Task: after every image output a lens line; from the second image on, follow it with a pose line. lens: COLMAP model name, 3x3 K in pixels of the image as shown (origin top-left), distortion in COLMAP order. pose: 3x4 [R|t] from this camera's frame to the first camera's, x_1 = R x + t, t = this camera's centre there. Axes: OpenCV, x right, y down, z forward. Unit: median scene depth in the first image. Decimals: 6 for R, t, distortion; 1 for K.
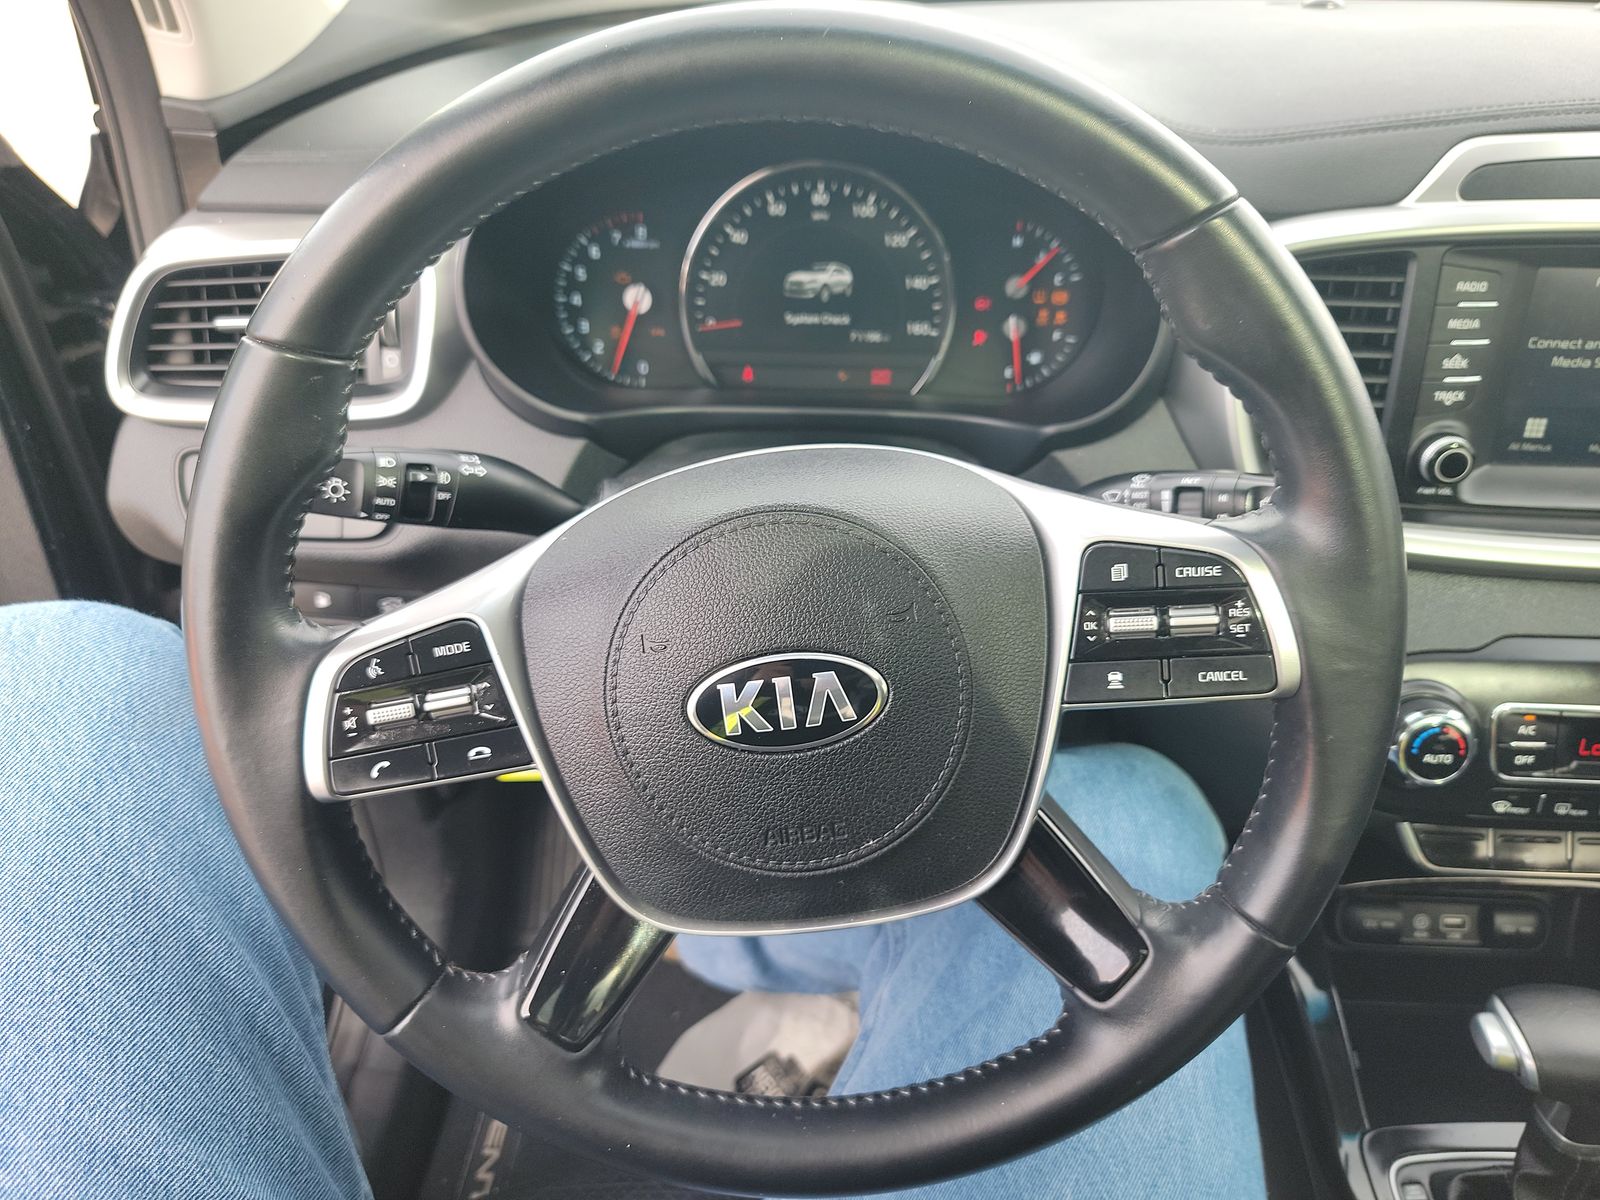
lens RADIAL K [[1134.5, 0, 789.2], [0, 1134.5, 597.0], [0, 0, 1]] dist [0.033079, -0.035588]
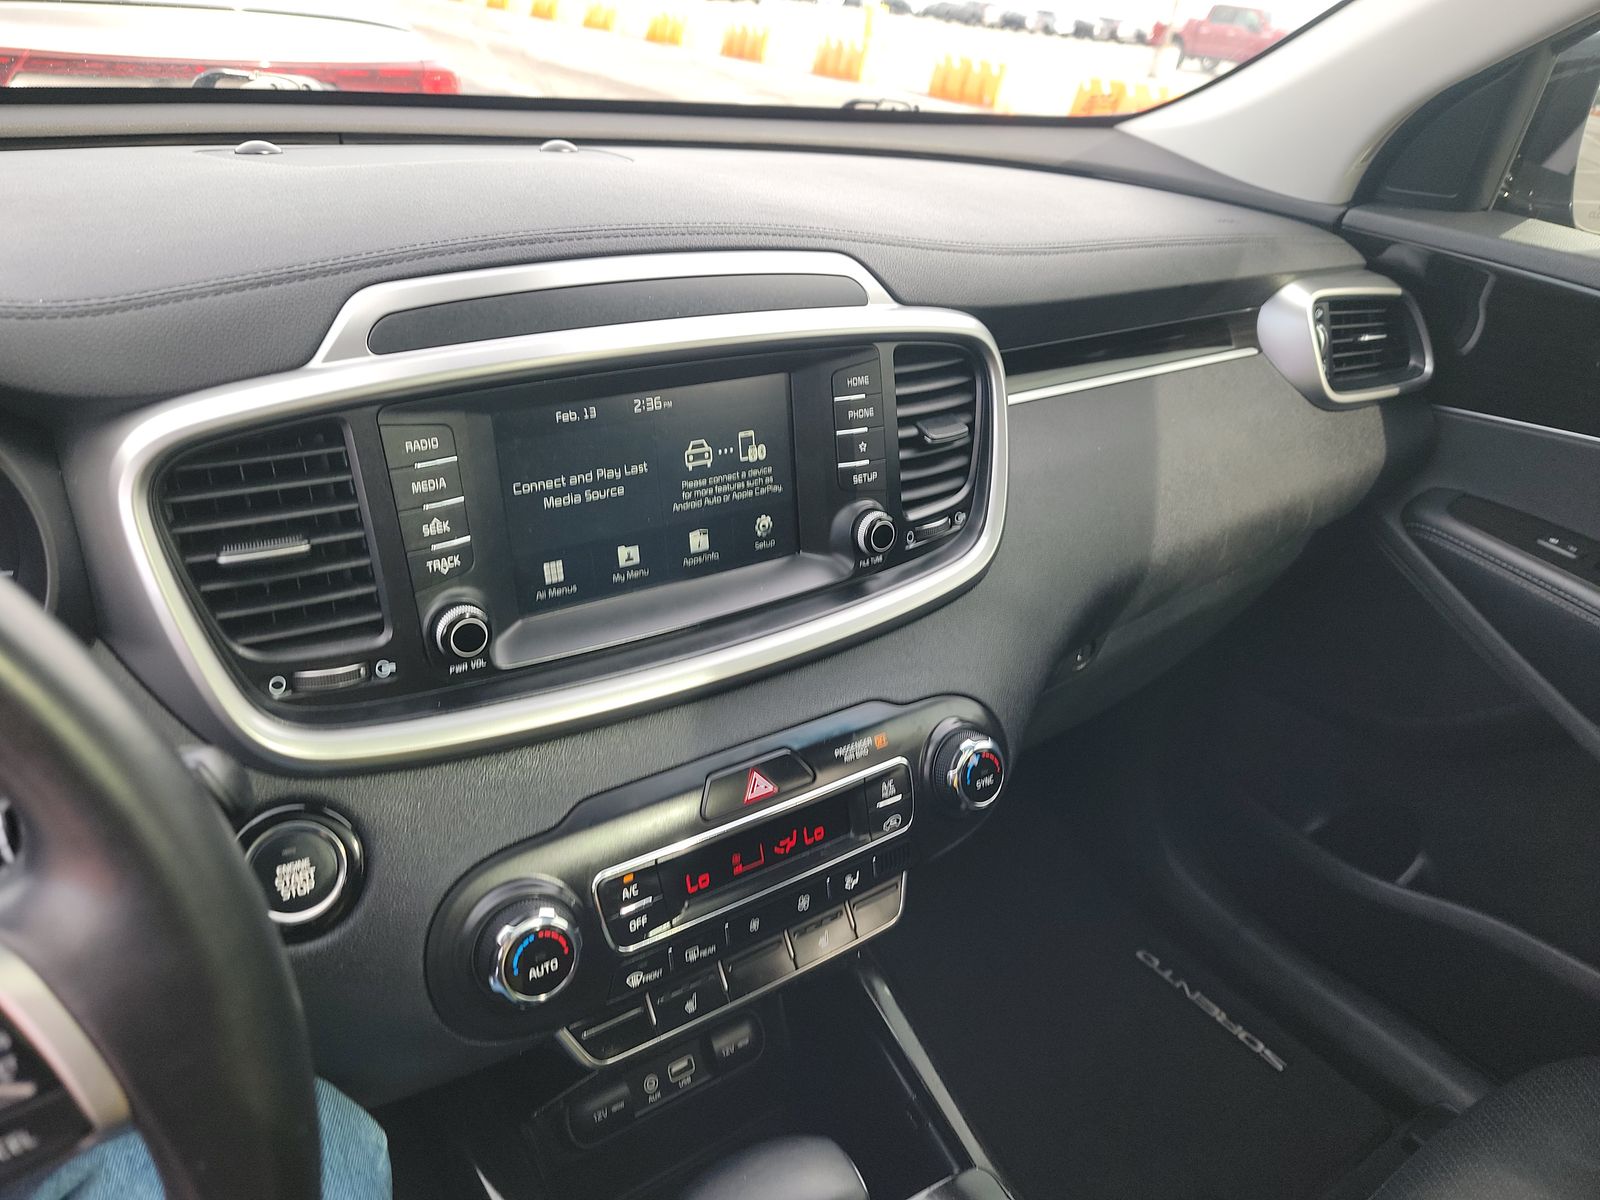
lens RADIAL K [[1134.5, 0, 814.3], [0, 1134.5, 589.8], [0, 0, 1]] dist [0.033079, -0.035588]
pose [[0.789346, -0.233175, 0.567945, 0.300584], [0.297015, 0.954645, -0.020862, -0.052852], [-0.537322, 0.185155, 0.822802, 0.123168]]
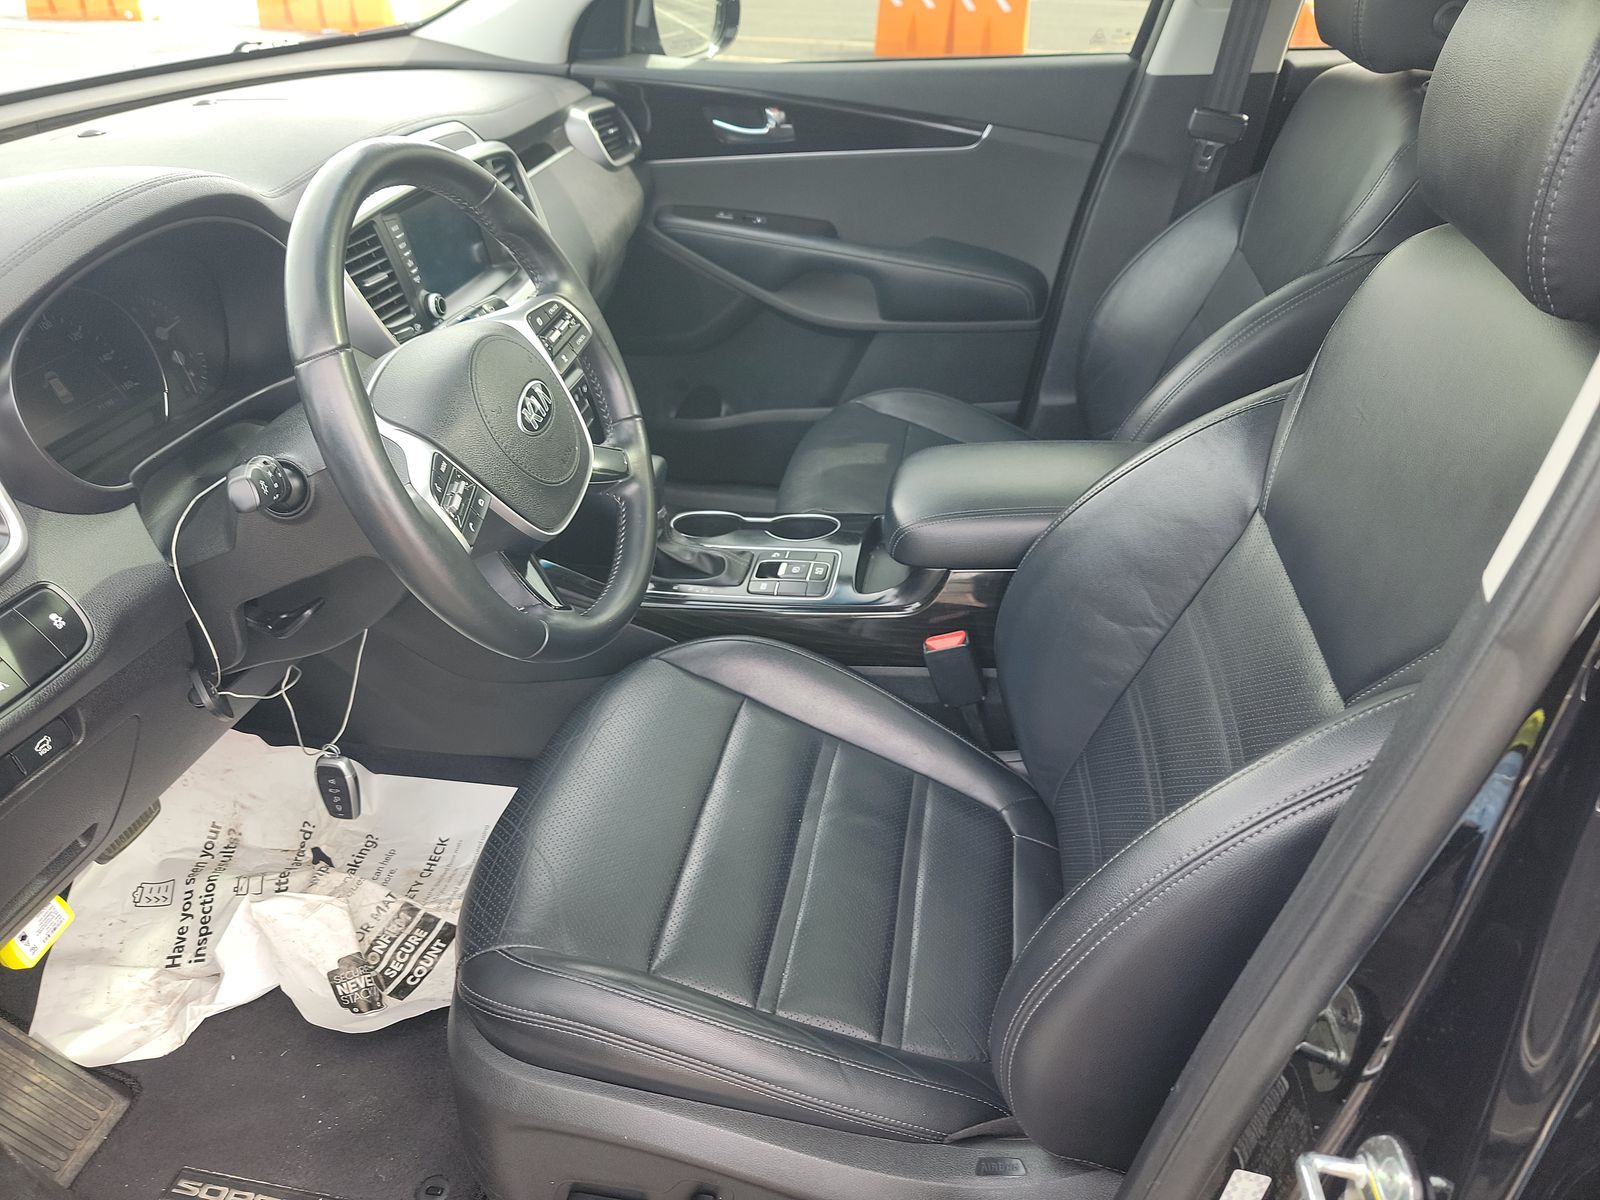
lens RADIAL K [[1134.5, 0, 786.0], [0, 1134.5, 600.7], [0, 0, 1]] dist [0.033079, -0.035588]
pose [[0.134922, -0.522900, 0.841648, -1.373365], [0.566570, 0.737568, 0.367412, -0.125934], [-0.812892, 0.427281, 0.395774, -0.113054]]
